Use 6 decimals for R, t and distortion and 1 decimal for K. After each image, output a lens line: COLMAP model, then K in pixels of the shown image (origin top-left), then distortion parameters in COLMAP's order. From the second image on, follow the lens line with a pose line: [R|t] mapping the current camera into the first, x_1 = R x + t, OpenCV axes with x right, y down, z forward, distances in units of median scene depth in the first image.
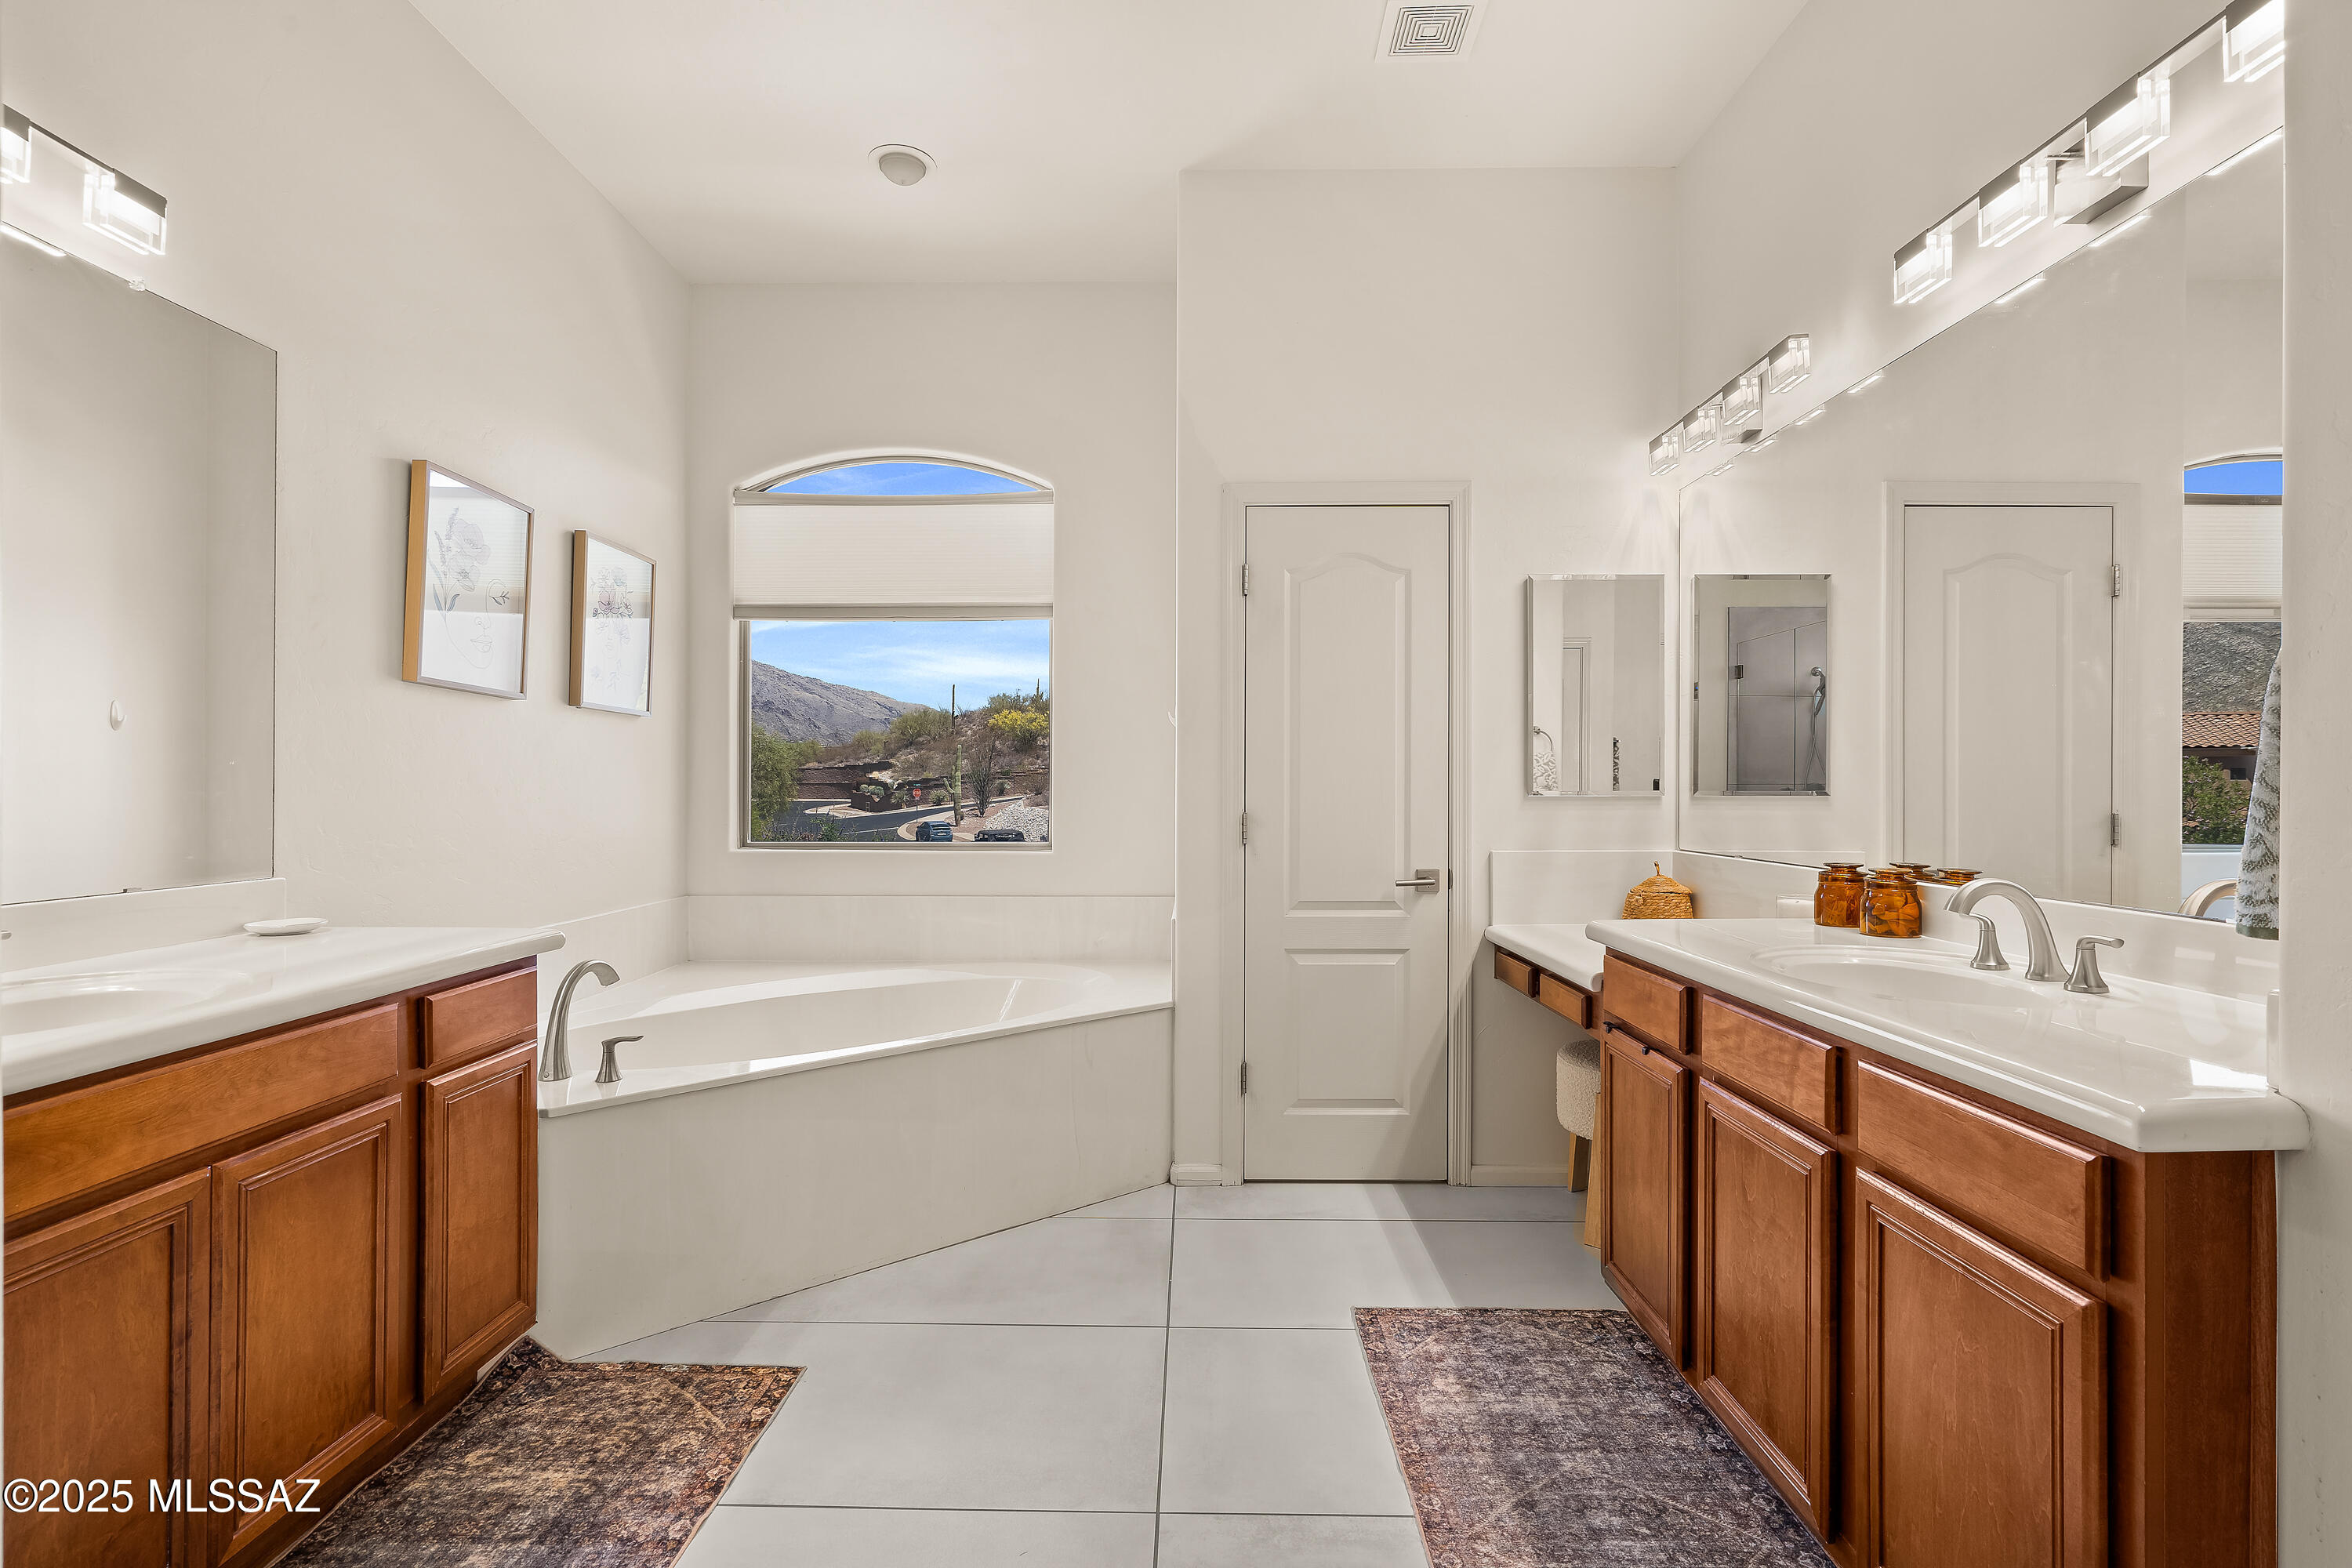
lens RADIAL K [[1095.1, 0, 1175.2], [0, 1095.1, 783.4], [0, 0, 1]] dist [-0.008488, 0.004165]
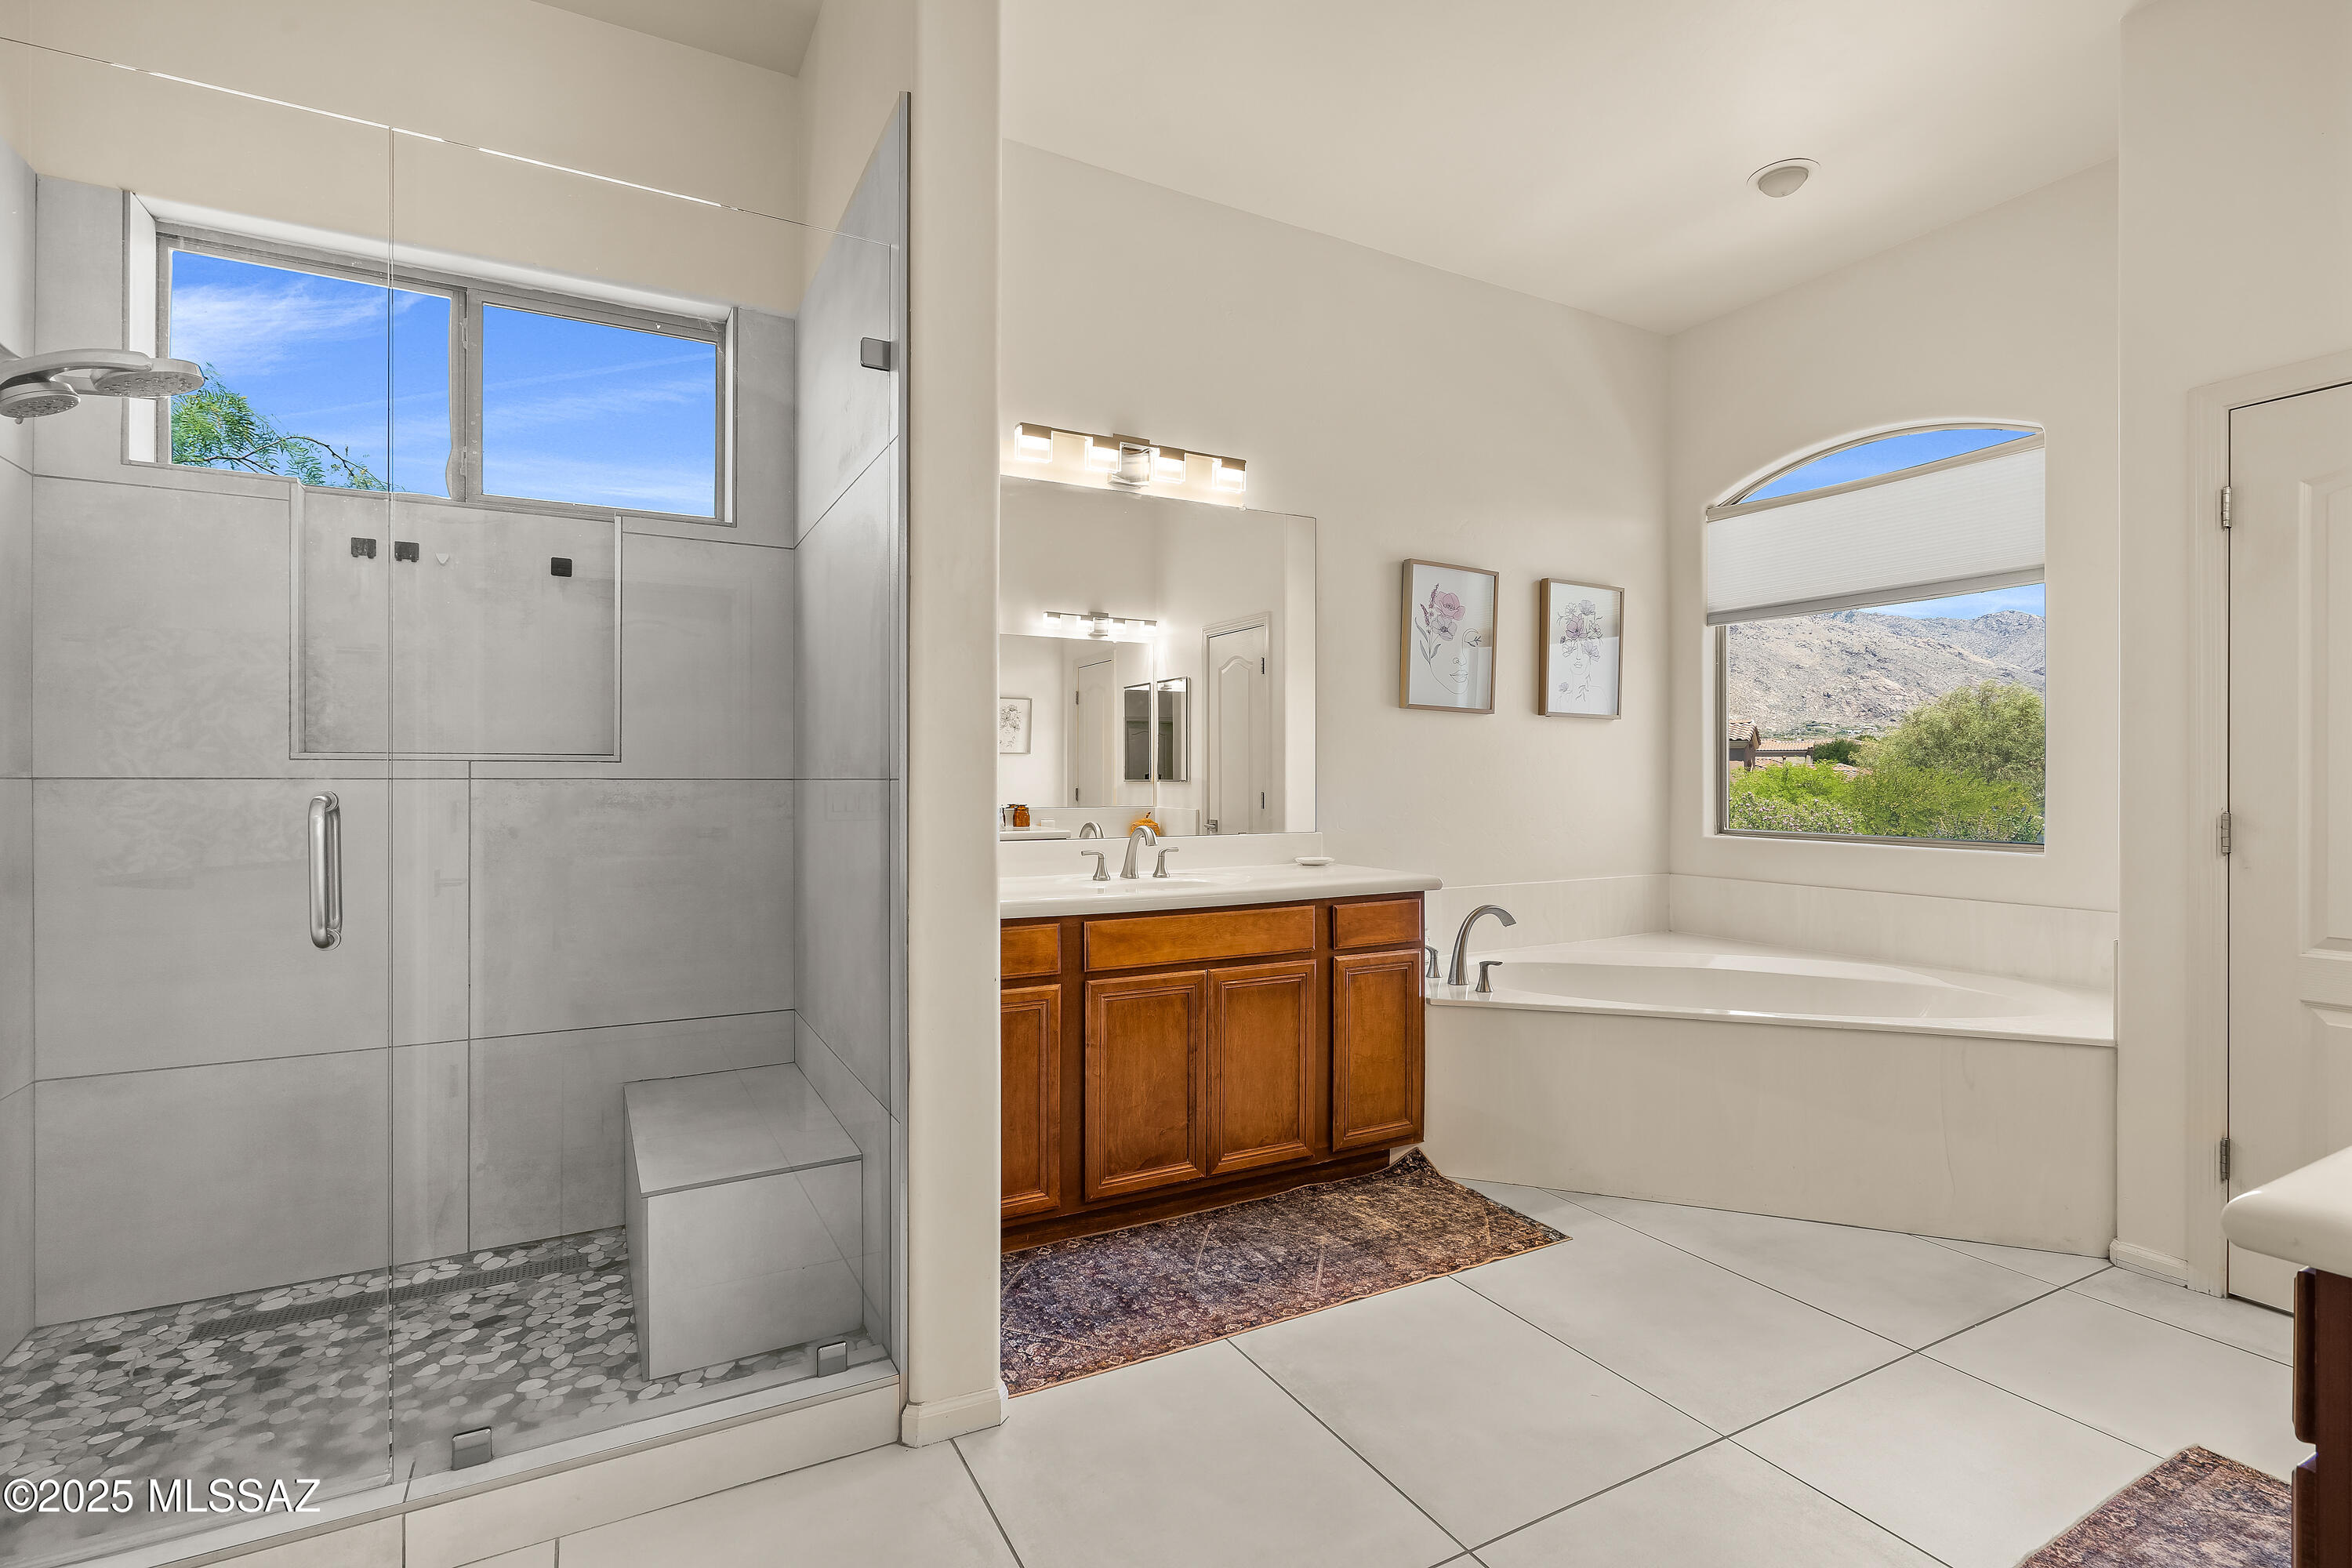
lens RADIAL K [[1095.1, 0, 1183.7], [0, 1095.1, 778.9], [0, 0, 1]] dist [-0.008488, 0.004165]
pose [[0.499442, 0.001757, -0.866345, 0.496166], [0.001645, 0.999994, 0.002977, -0.000399], [0.866346, -0.002912, 0.499437, -0.016596]]
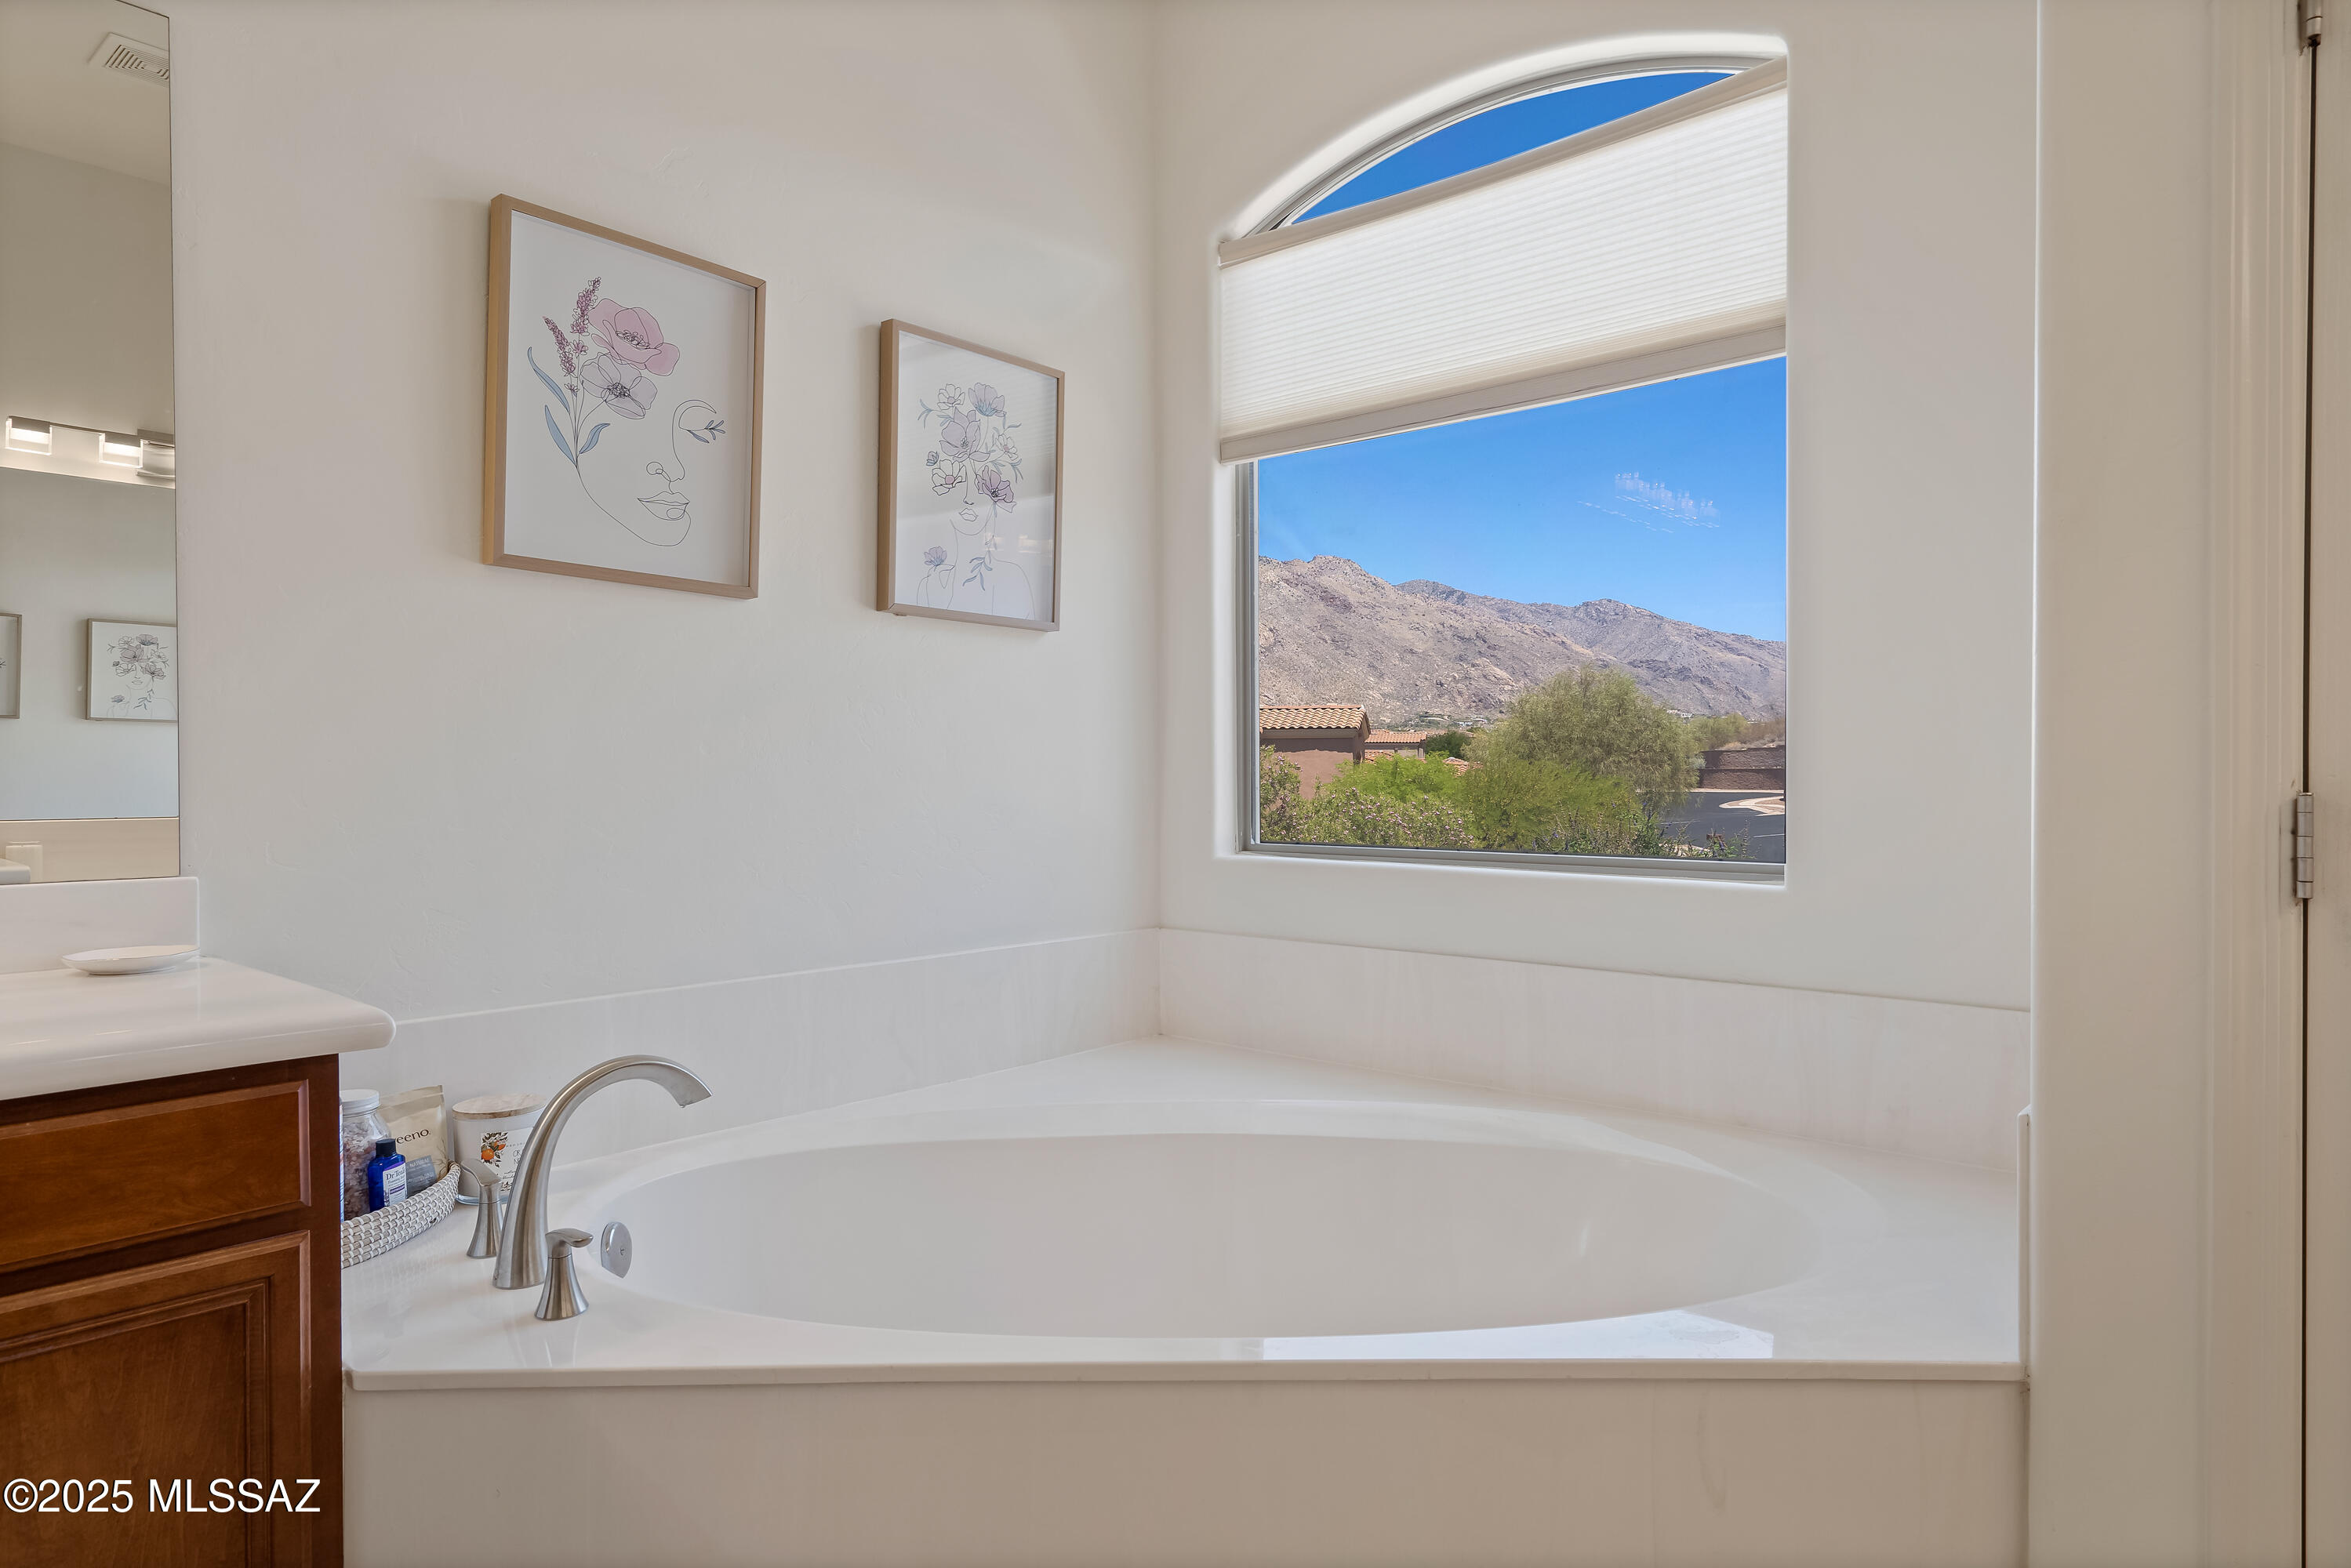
lens RADIAL K [[1362.7, 0, 1171.9], [0, 1362.7, 785.1], [0, 0, 1]] dist [-0.012509, 0.000579]
pose [[0.758710, 0.004658, -0.651412, 0.094882], [0.002741, 0.999943, 0.010343, 0.026578], [0.651423, -0.009633, 0.758654, 0.730046]]
